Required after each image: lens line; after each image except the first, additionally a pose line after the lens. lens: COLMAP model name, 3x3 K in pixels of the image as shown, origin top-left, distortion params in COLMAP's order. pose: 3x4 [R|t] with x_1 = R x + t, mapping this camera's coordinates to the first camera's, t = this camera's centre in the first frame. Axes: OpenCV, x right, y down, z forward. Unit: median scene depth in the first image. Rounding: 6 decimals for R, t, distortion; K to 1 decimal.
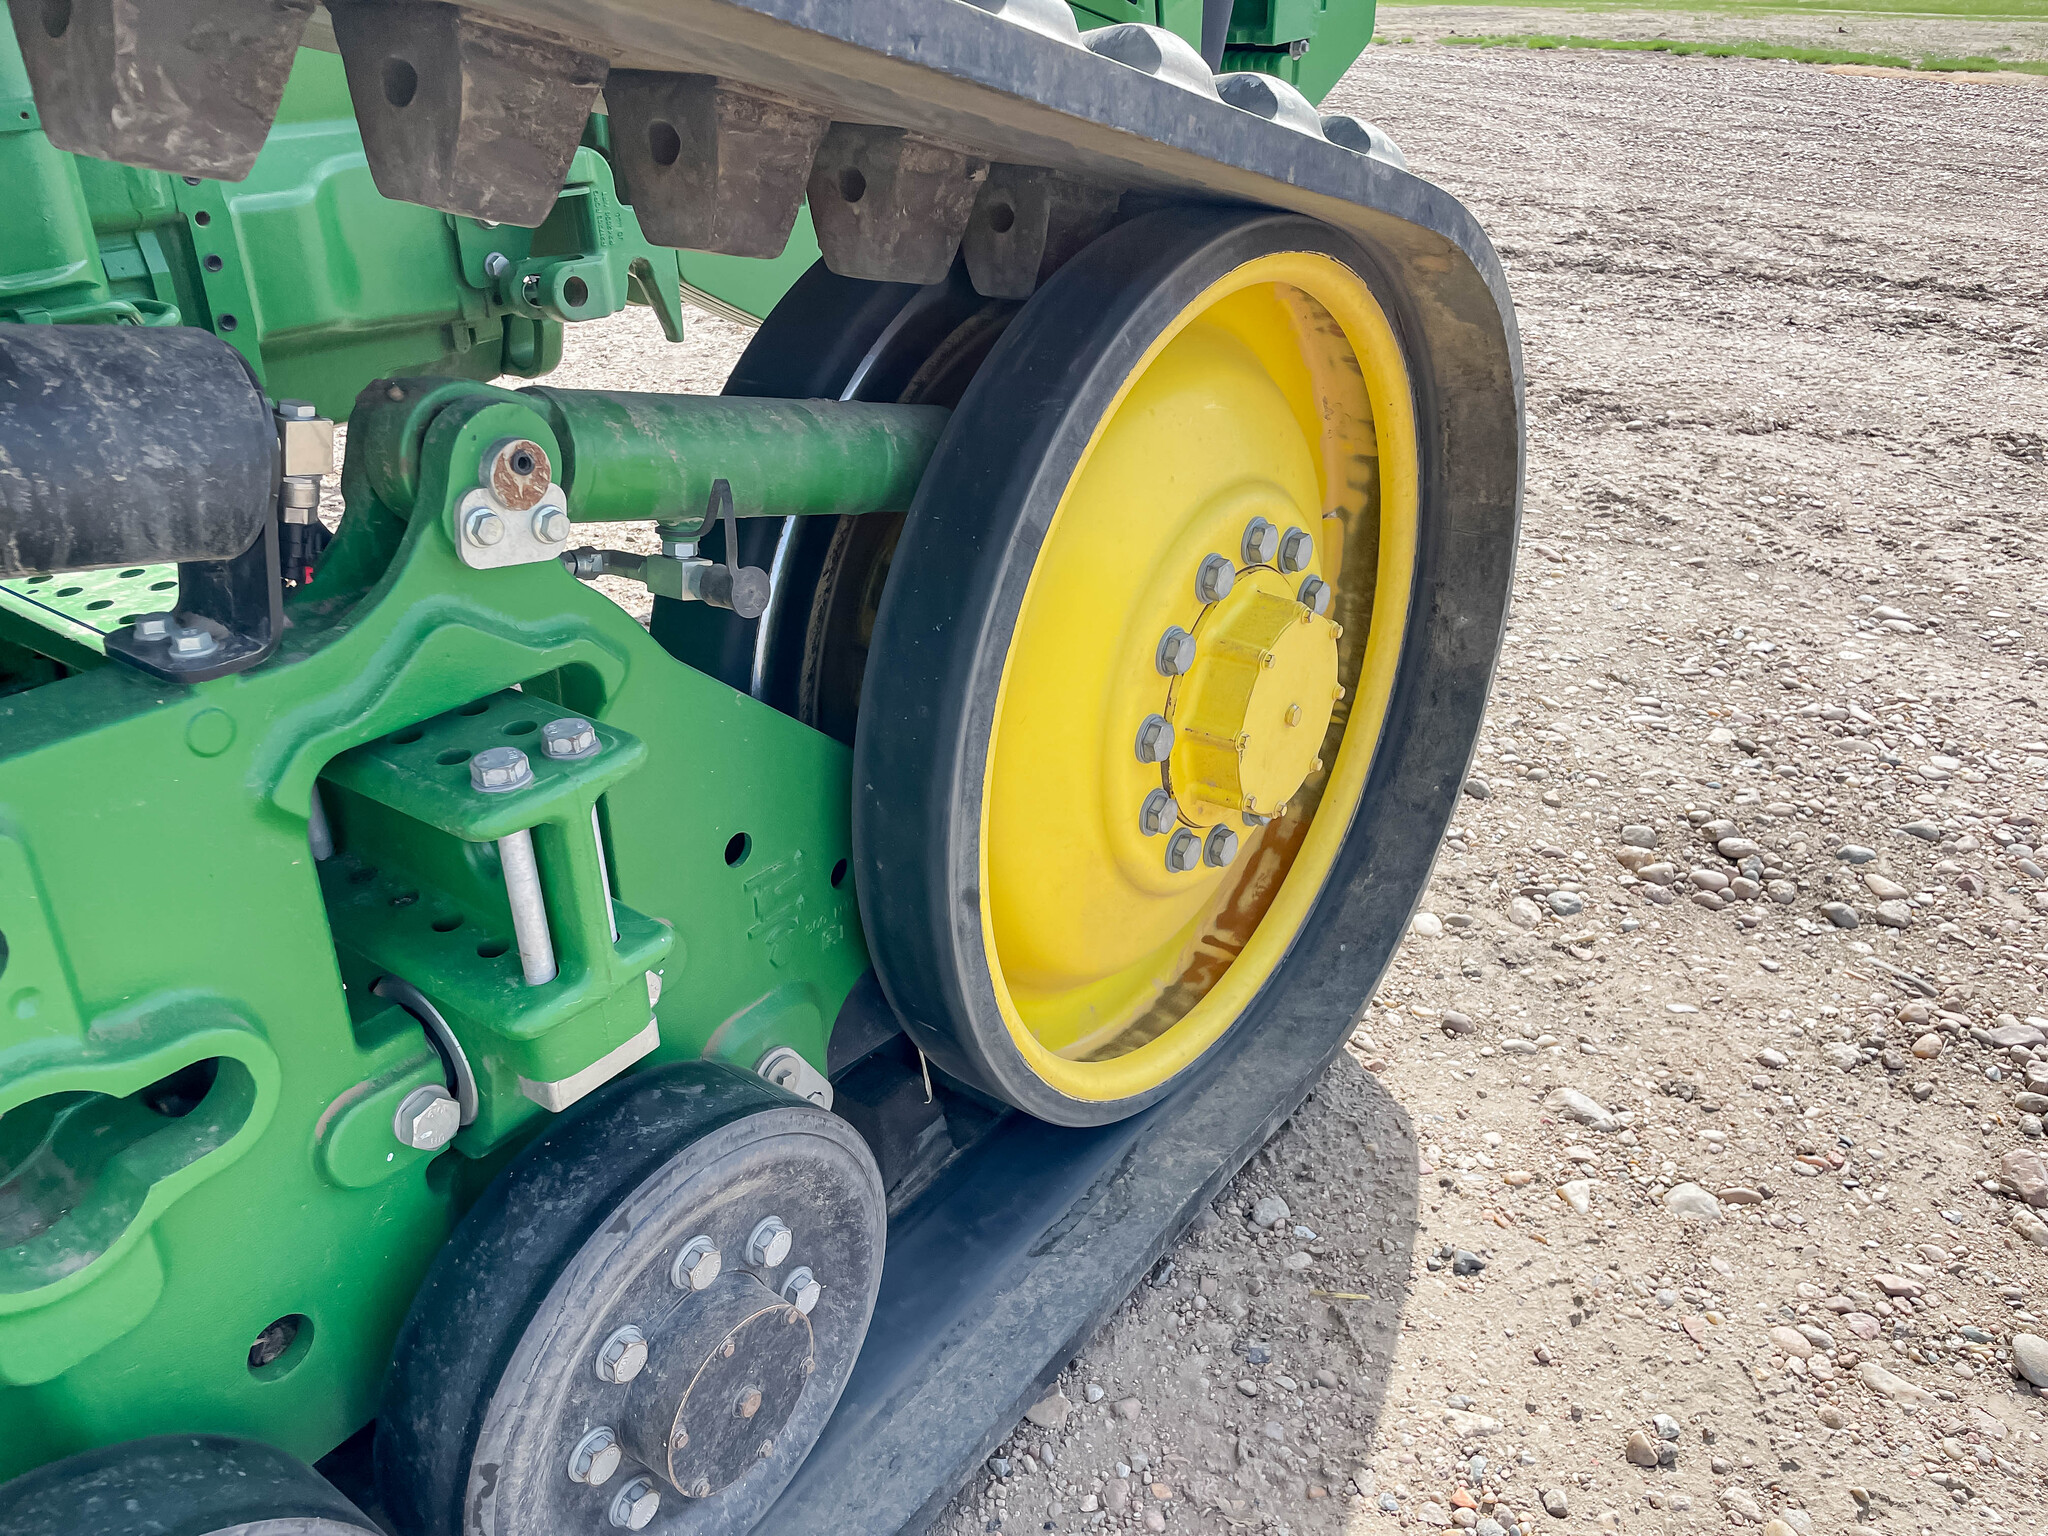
lens RADIAL K [[1537.2, 0, 985.3], [0, 1537.2, 750.0], [0, 0, 1]] dist [0.049927, -0.054850]
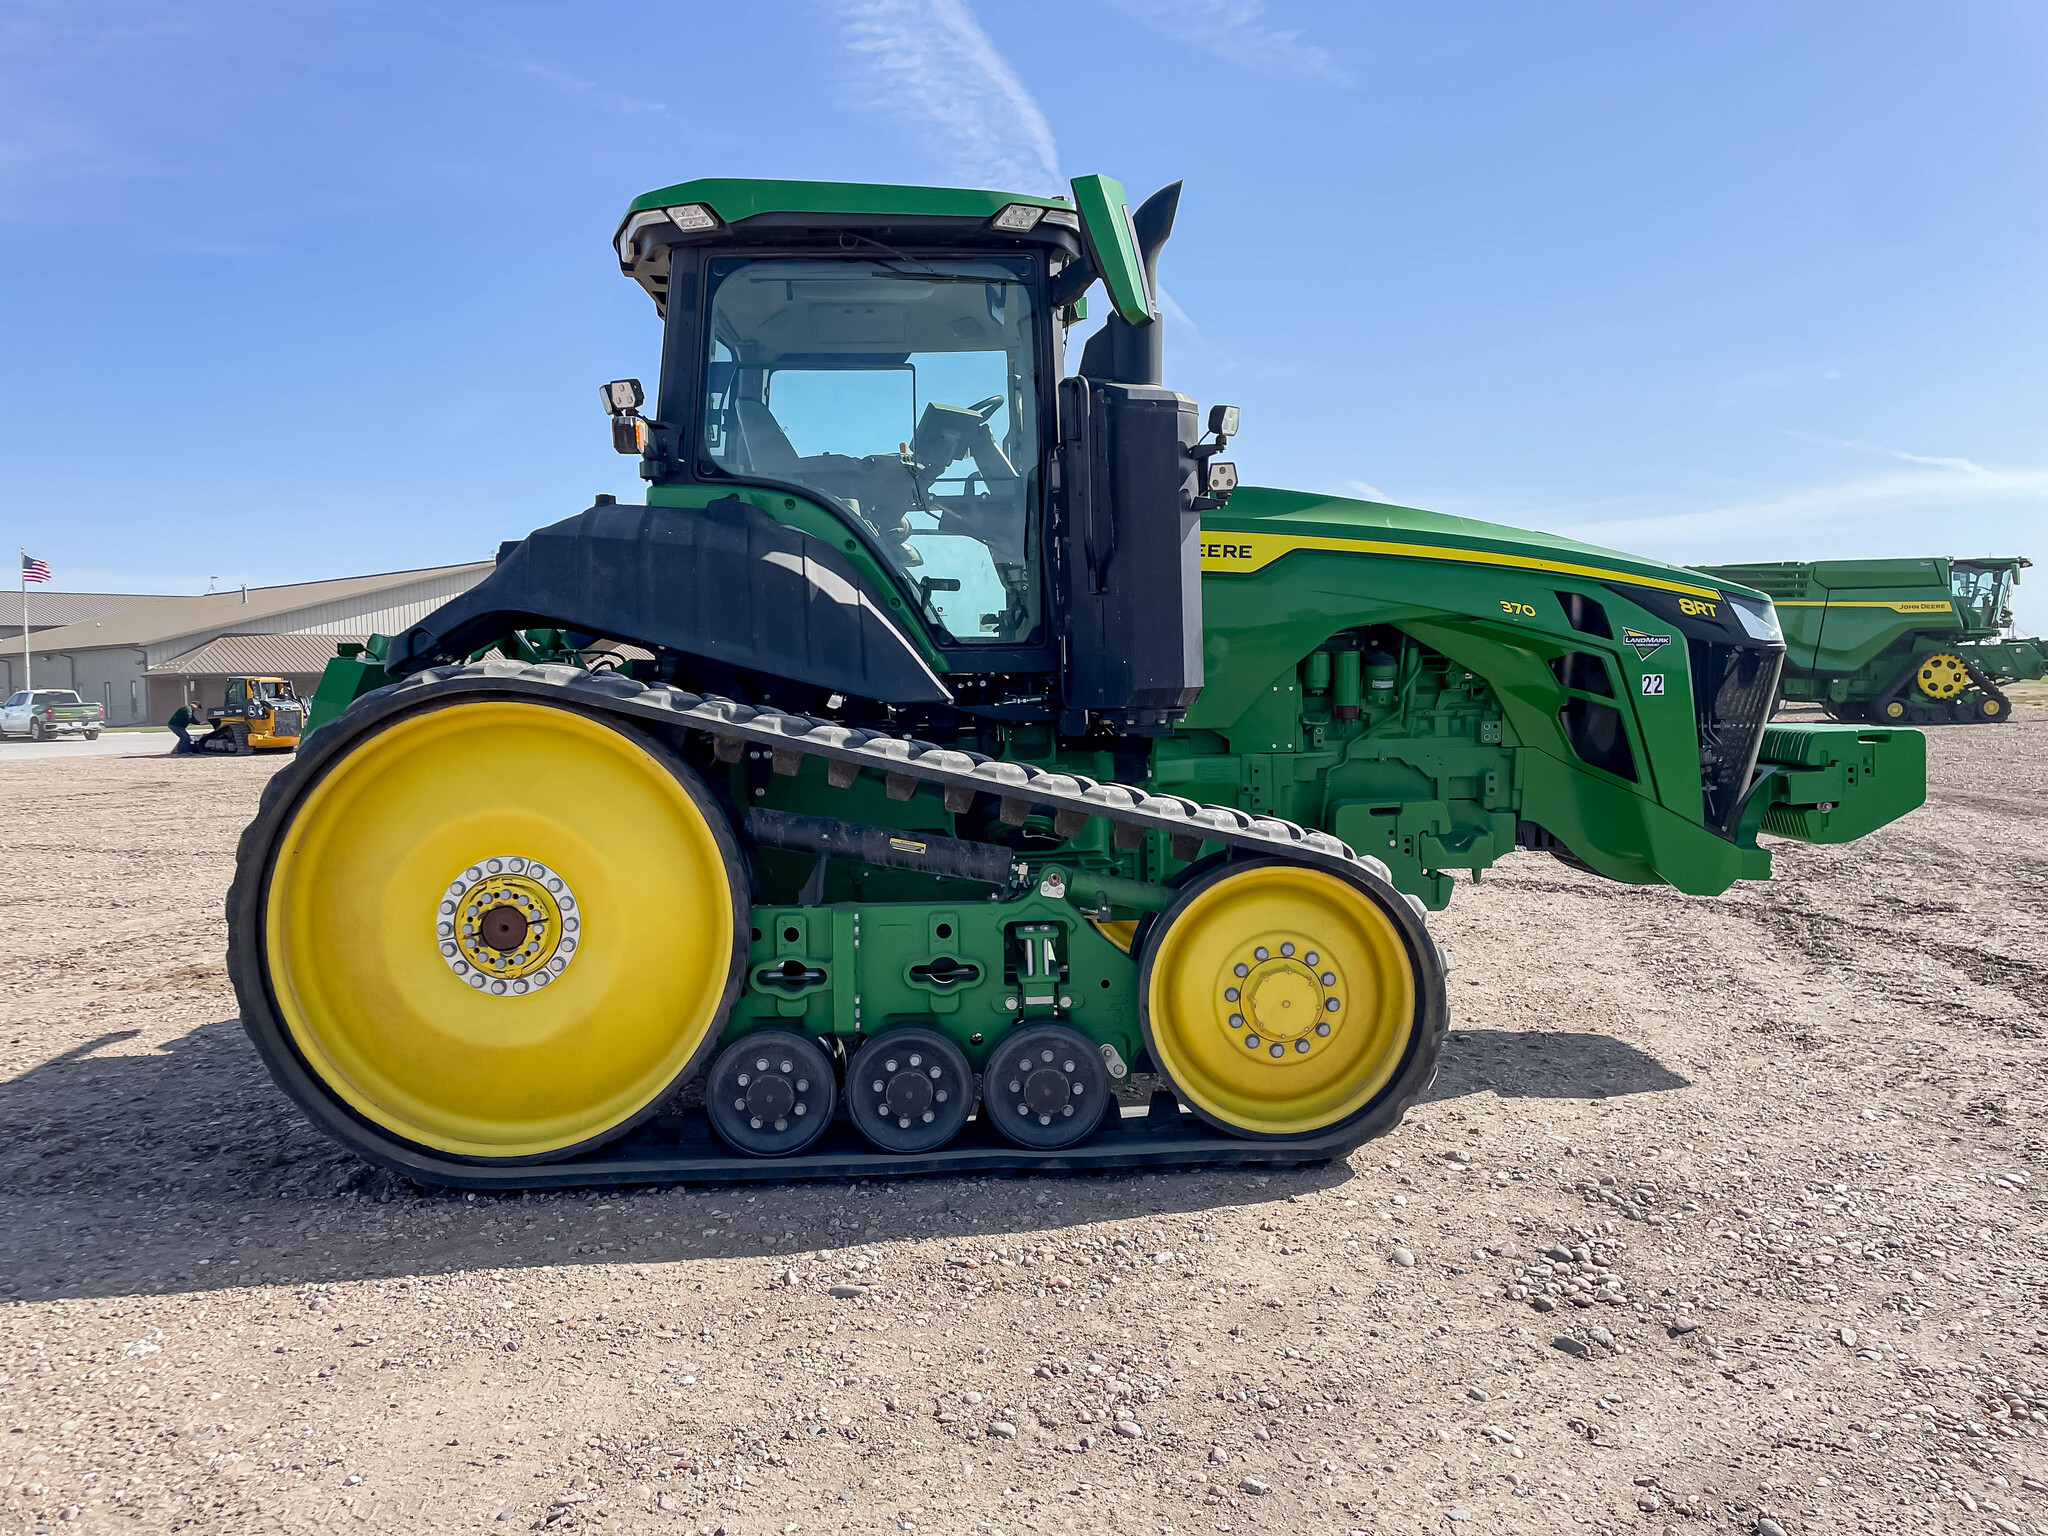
lens RADIAL K [[1537.2, 0, 1021.1], [0, 1537.2, 759.2], [0, 0, 1]] dist [0.049927, -0.054850]
pose [[0.635375, 0.039556, -0.771190, 0.644735], [-0.336719, 0.912933, -0.230592, 0.122093], [0.694924, 0.406187, 0.593374, -0.417699]]
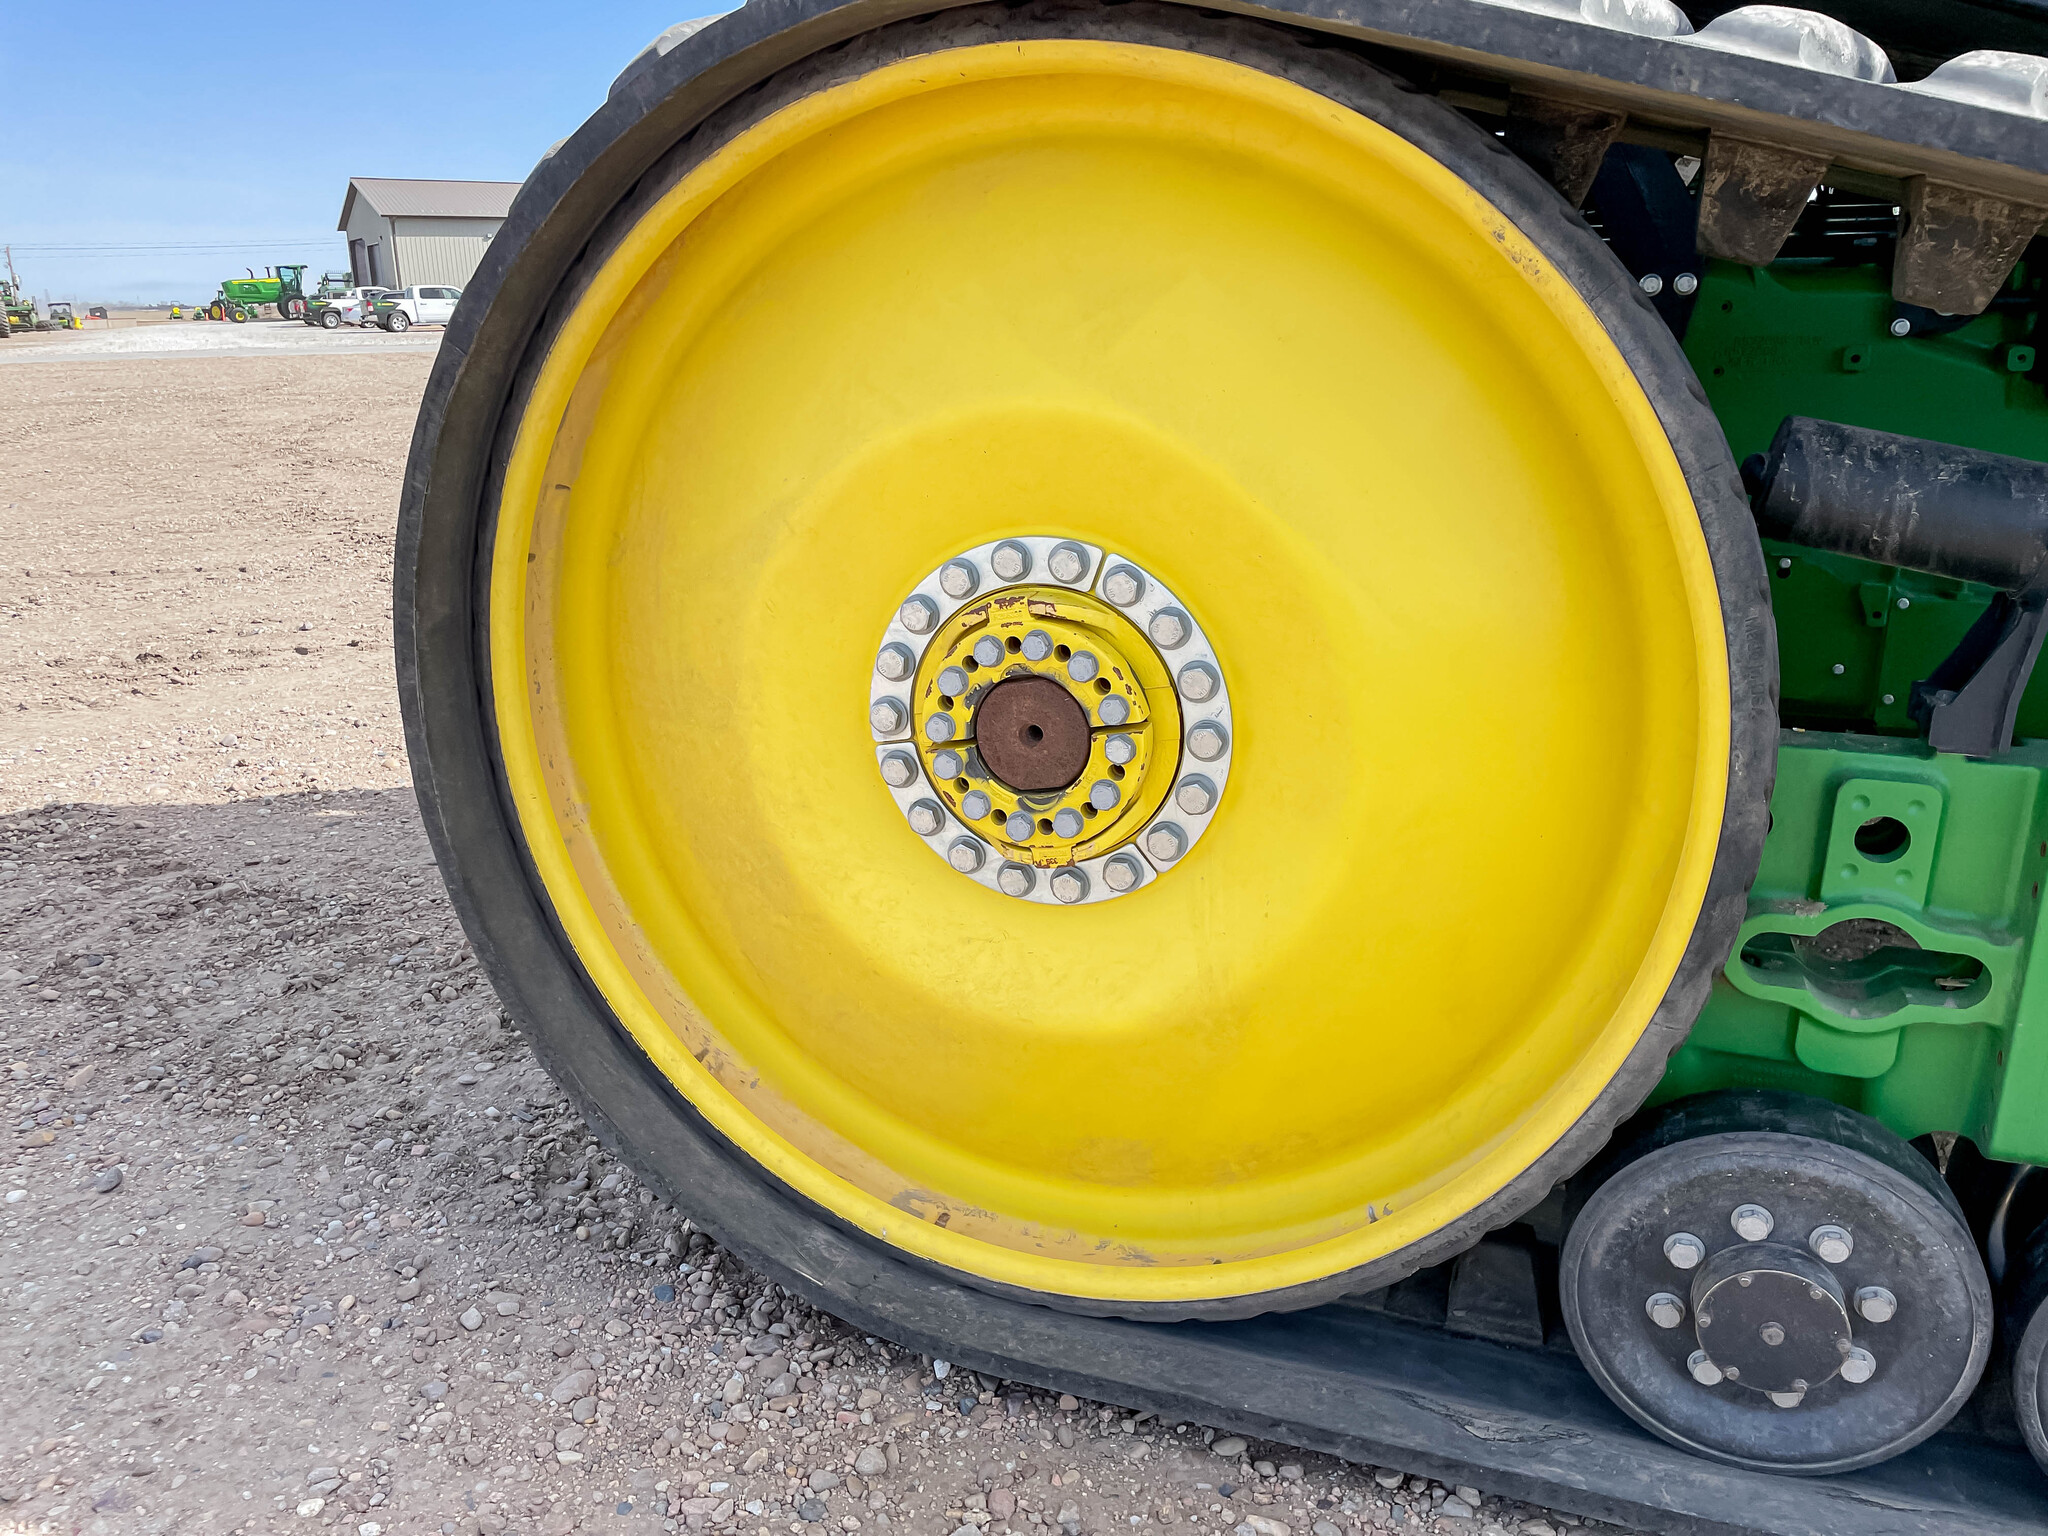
lens RADIAL K [[1537.2, 0, 1028.1], [0, 1537.2, 758.5], [0, 0, 1]] dist [0.049927, -0.054850]
pose [[0.313526, 0.277334, -0.908178, 0.061202], [-0.422008, 0.897457, 0.128372, 0.068815], [0.850653, 0.343011, 0.398413, -0.181822]]
